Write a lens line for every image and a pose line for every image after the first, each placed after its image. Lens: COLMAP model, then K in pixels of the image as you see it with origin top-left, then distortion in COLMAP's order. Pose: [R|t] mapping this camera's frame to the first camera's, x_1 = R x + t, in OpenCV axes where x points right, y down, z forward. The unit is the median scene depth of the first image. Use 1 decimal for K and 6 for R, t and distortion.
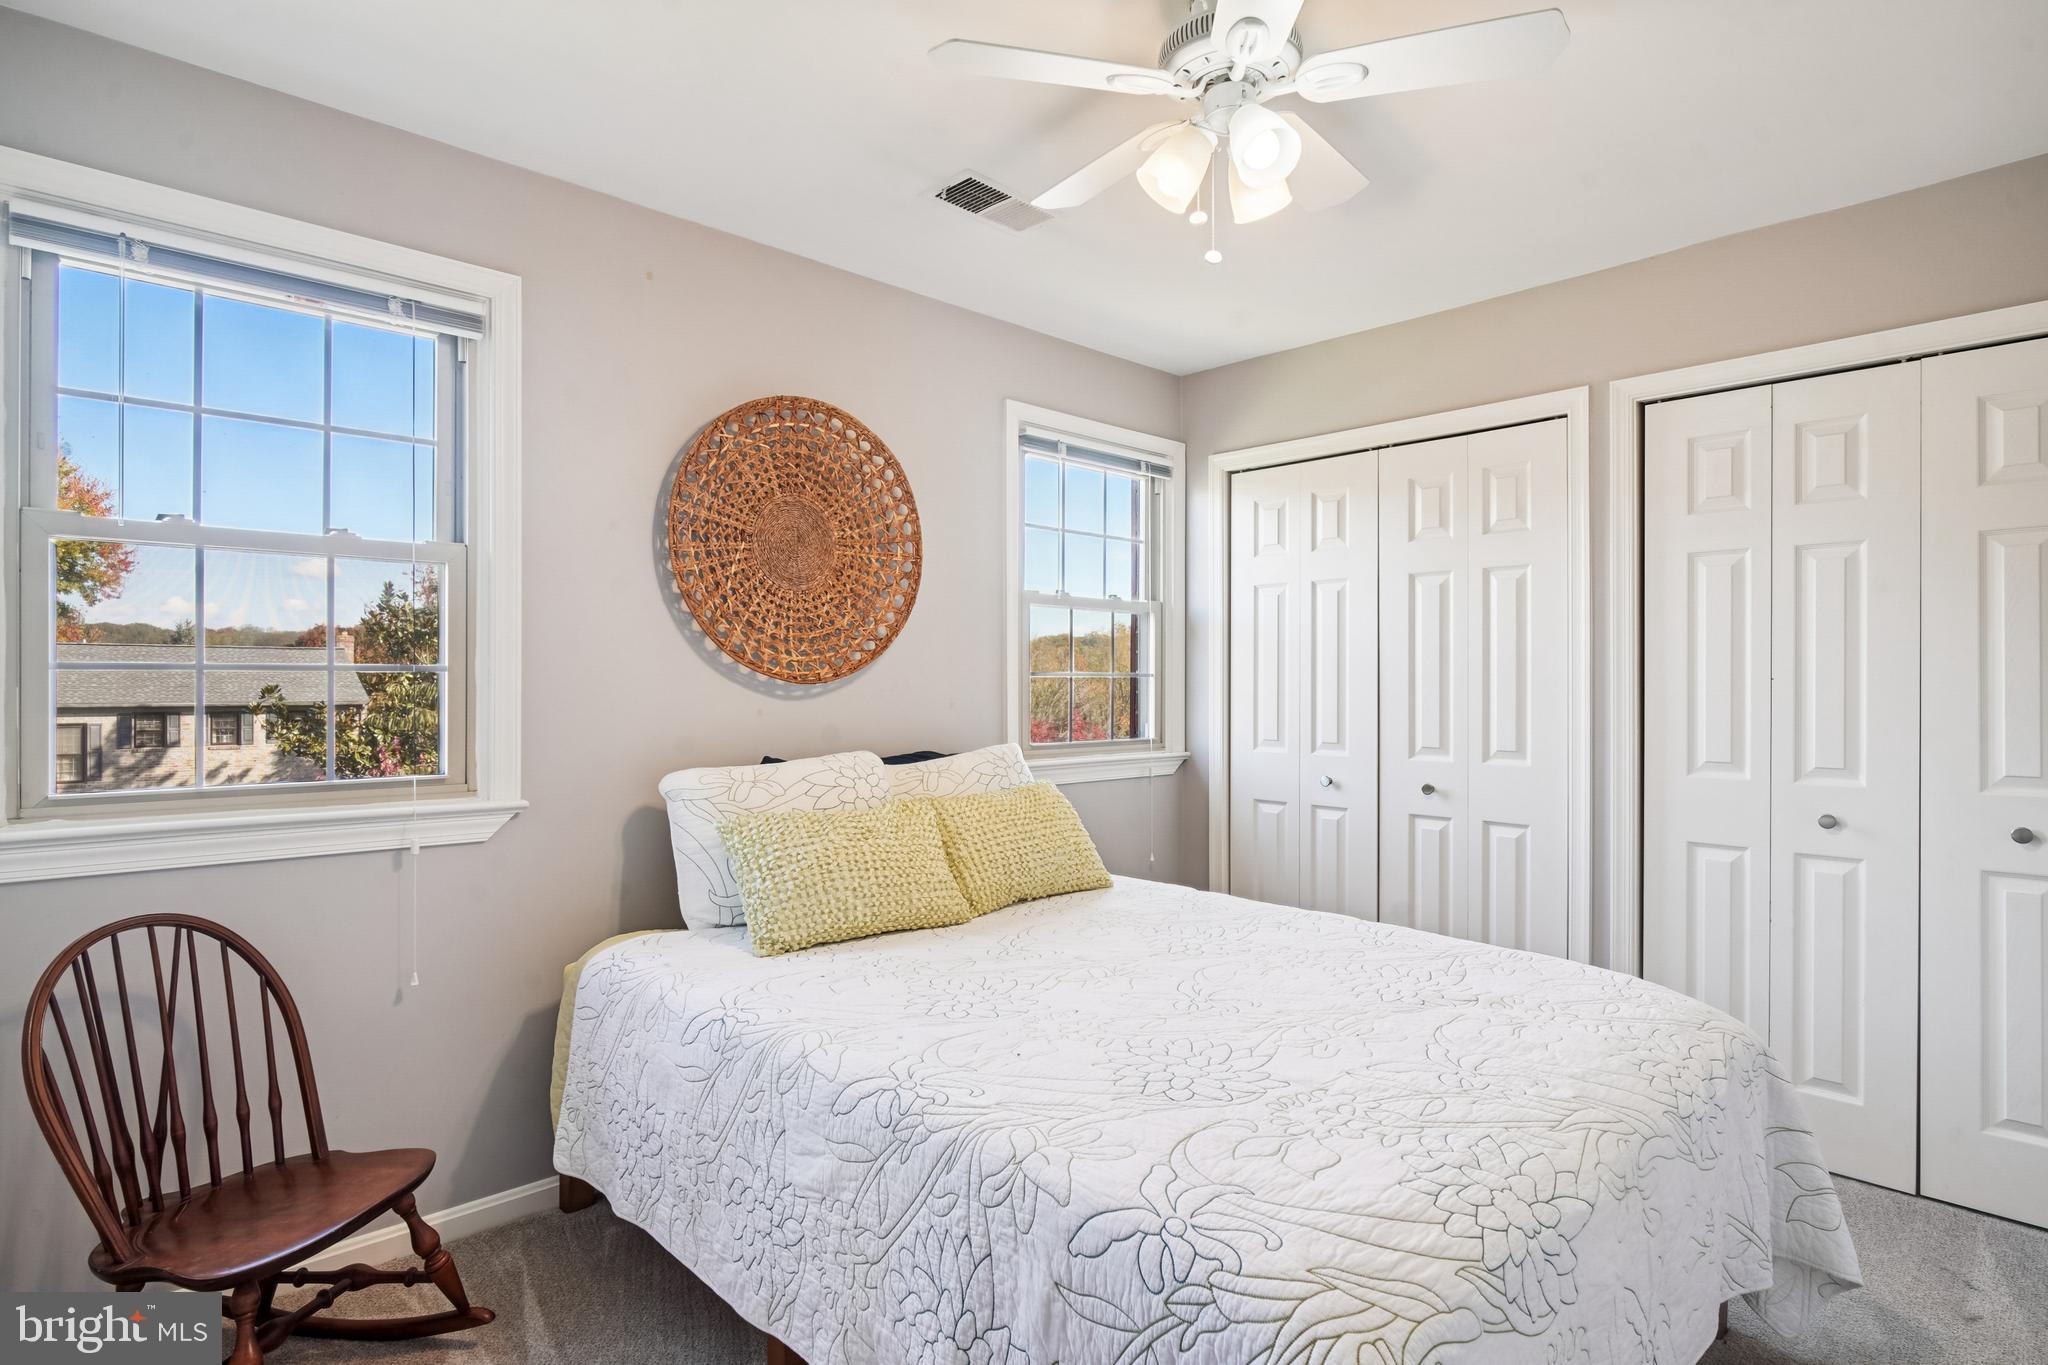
lens RADIAL K [[1116.8, 0, 1024.4], [0, 1116.8, 706.7], [0, 0, 1]] dist [0.091783, 0.000165]
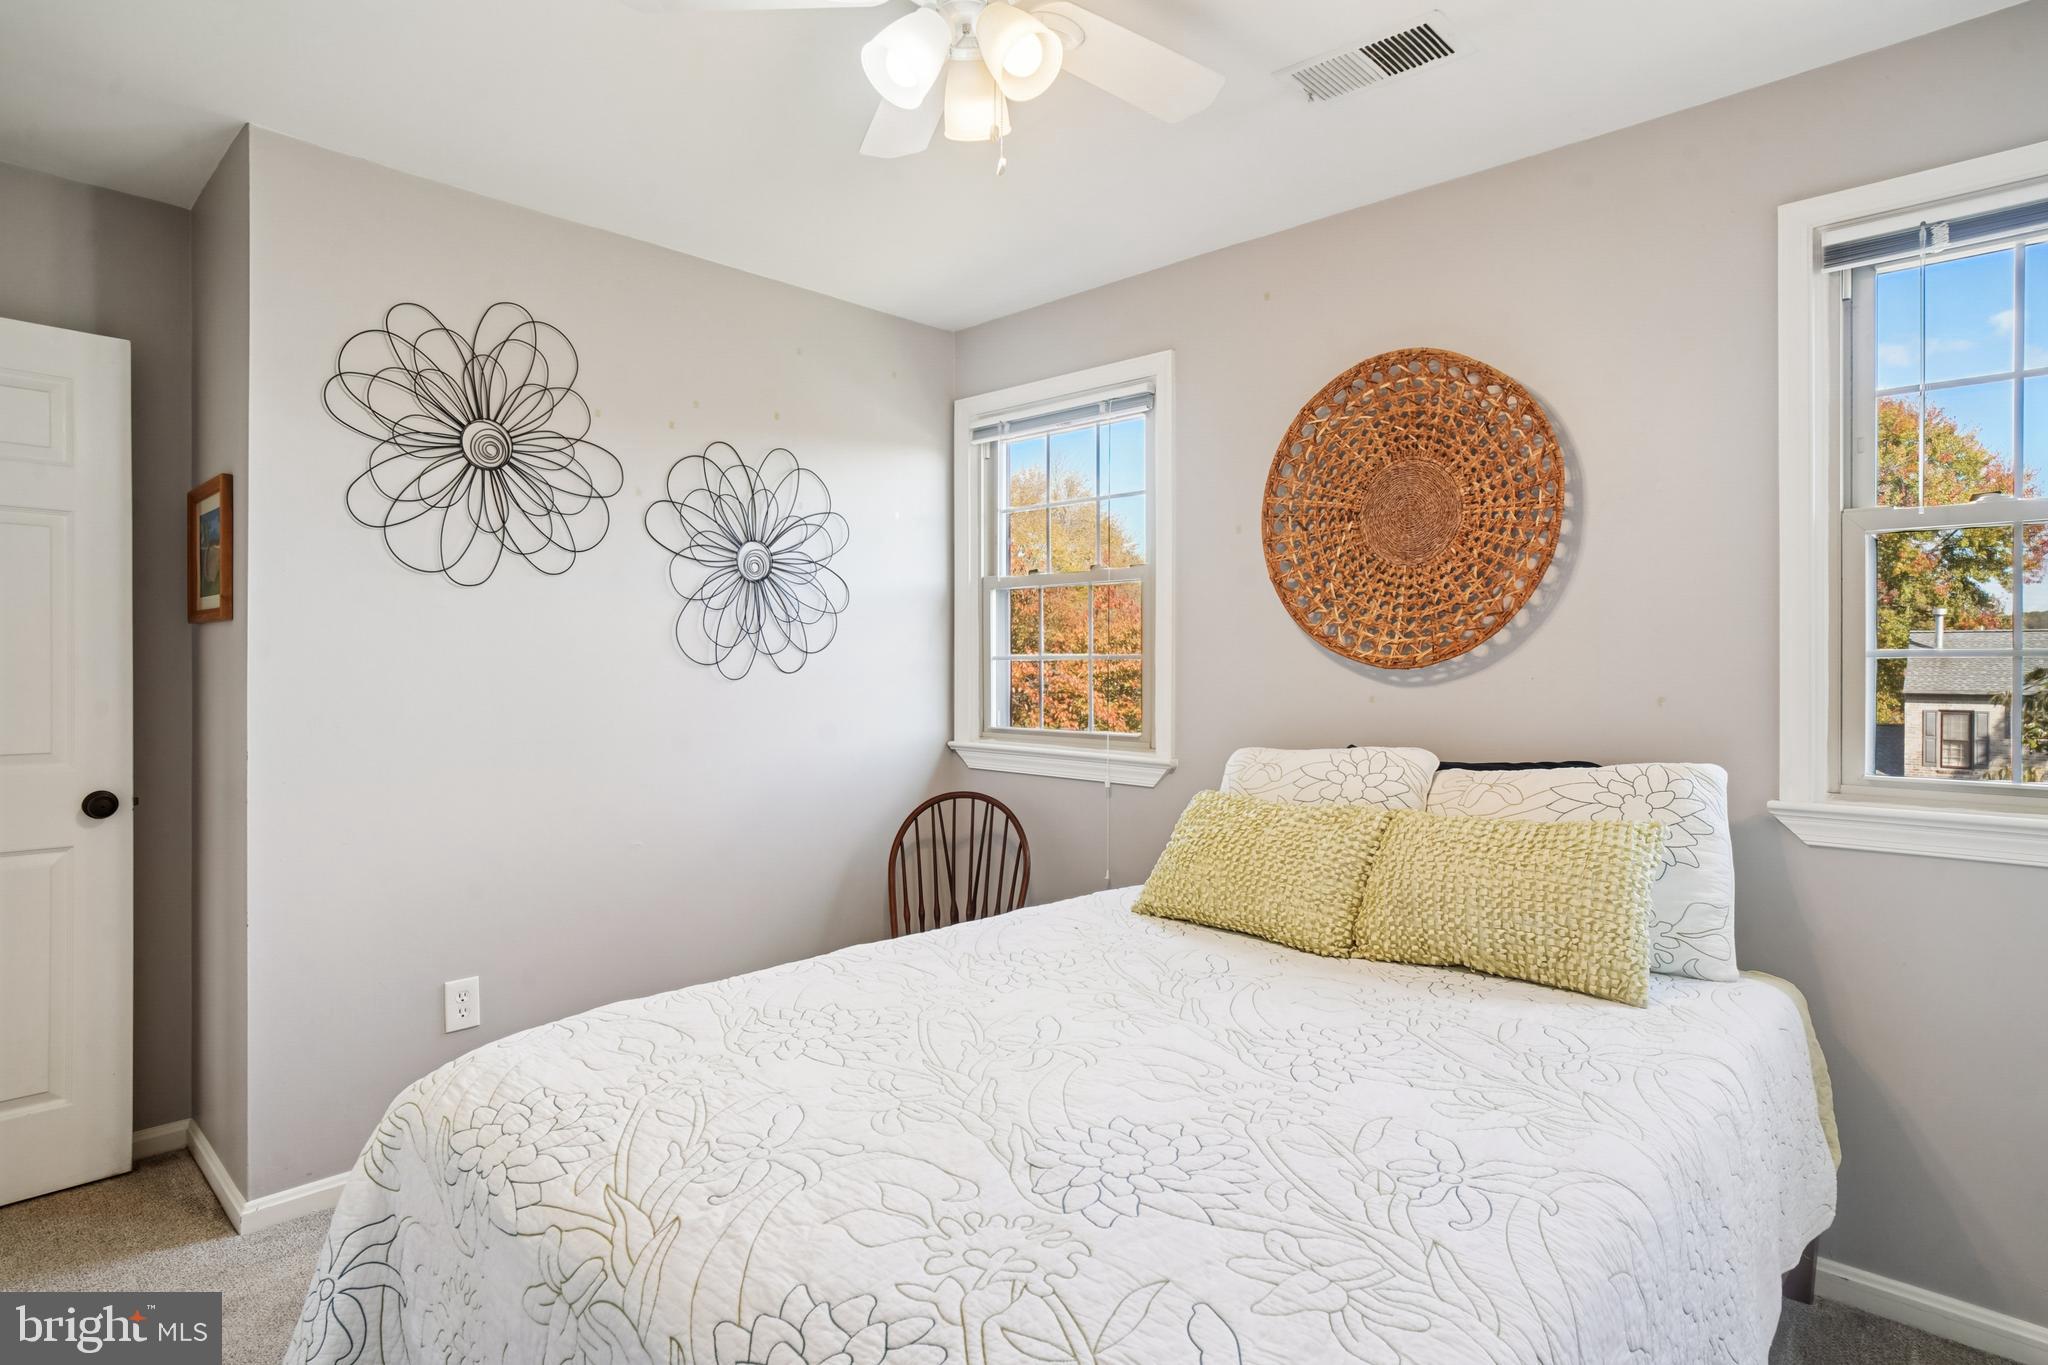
lens RADIAL K [[1169.5, 0, 1083.9], [0, 1169.5, 663.5], [0, 0, 1]] dist [0.075714, 0.000217]
pose [[0.074955, -0.000662, -0.997187, 0.704980], [-0.025768, 0.999665, -0.002600, -0.015298], [0.996854, 0.025890, 0.074913, 0.666548]]
